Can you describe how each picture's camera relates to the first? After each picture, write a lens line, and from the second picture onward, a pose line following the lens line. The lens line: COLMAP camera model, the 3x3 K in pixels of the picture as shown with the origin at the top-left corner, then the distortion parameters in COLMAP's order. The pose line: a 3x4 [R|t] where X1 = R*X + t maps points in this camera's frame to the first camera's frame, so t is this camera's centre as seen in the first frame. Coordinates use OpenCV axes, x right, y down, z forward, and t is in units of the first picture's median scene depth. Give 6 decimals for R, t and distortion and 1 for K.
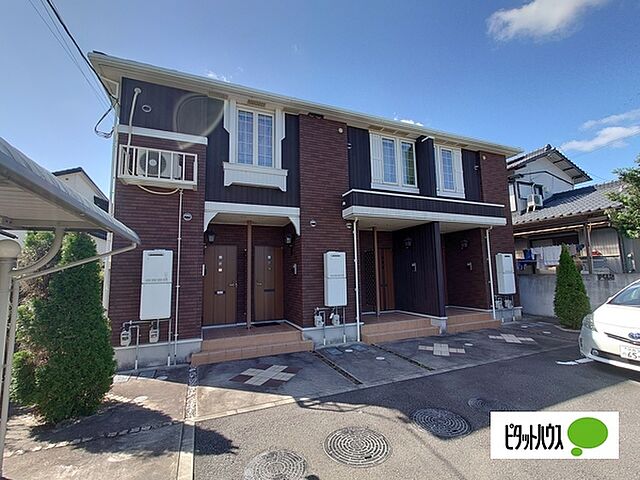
lens RADIAL K [[294.4, 0, 320.5], [0, 294.4, 239.4], [0, 0, 1]] dist [0.004562, -0.000929]
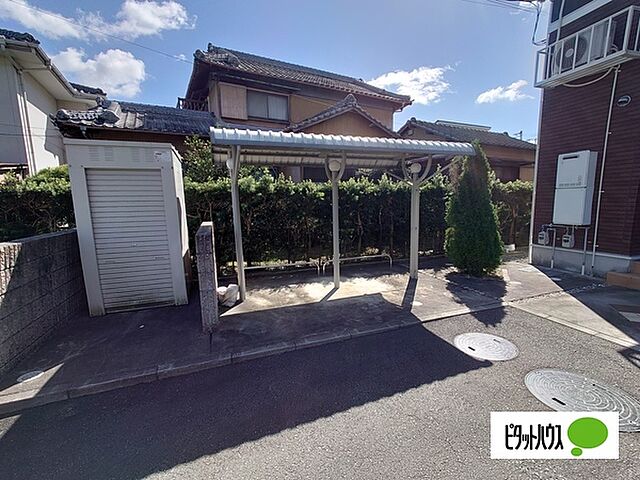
lens RADIAL K [[294.4, 0, 324.8], [0, 294.4, 243.7], [0, 0, 1]] dist [0.004562, -0.000929]
pose [[-0.044599, 0.172509, -0.983998, 0.365114], [0.134728, 0.977018, 0.165179, 0.047539], [0.989878, -0.125205, -0.066815, 0.201187]]
